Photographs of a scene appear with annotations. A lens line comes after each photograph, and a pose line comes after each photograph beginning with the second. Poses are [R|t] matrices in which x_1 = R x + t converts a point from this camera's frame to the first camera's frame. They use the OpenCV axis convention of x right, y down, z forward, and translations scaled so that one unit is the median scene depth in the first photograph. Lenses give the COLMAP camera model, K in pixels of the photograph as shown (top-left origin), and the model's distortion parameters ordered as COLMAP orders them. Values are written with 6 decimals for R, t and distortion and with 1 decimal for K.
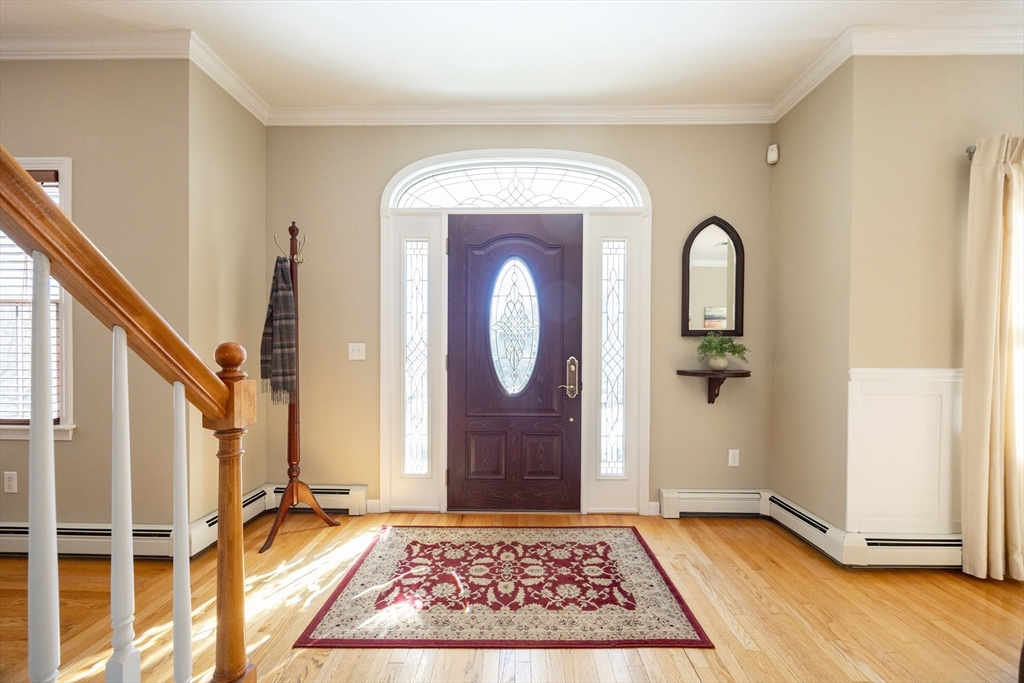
lens RADIAL K [[396.1, 0, 508.7], [0, 396.1, 351.9], [0, 0, 1]] dist [-0.000342, -0.000077]
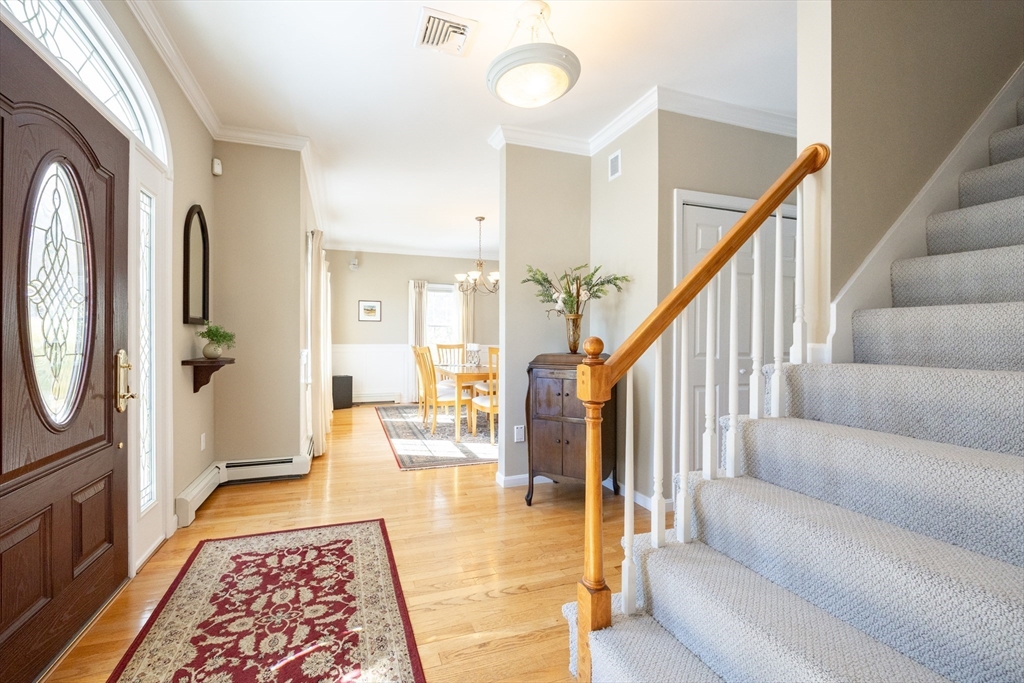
lens RADIAL K [[400.3, 0, 486.9], [0, 400.3, 338.9], [0, 0, 1]] dist [0.000202, -0.000040]
pose [[-0.357036, -0.001993, 0.934088, -0.857913], [0.003996, 0.999985, 0.003661, -0.005662], [-0.934082, 0.005040, -0.357023, 0.853853]]
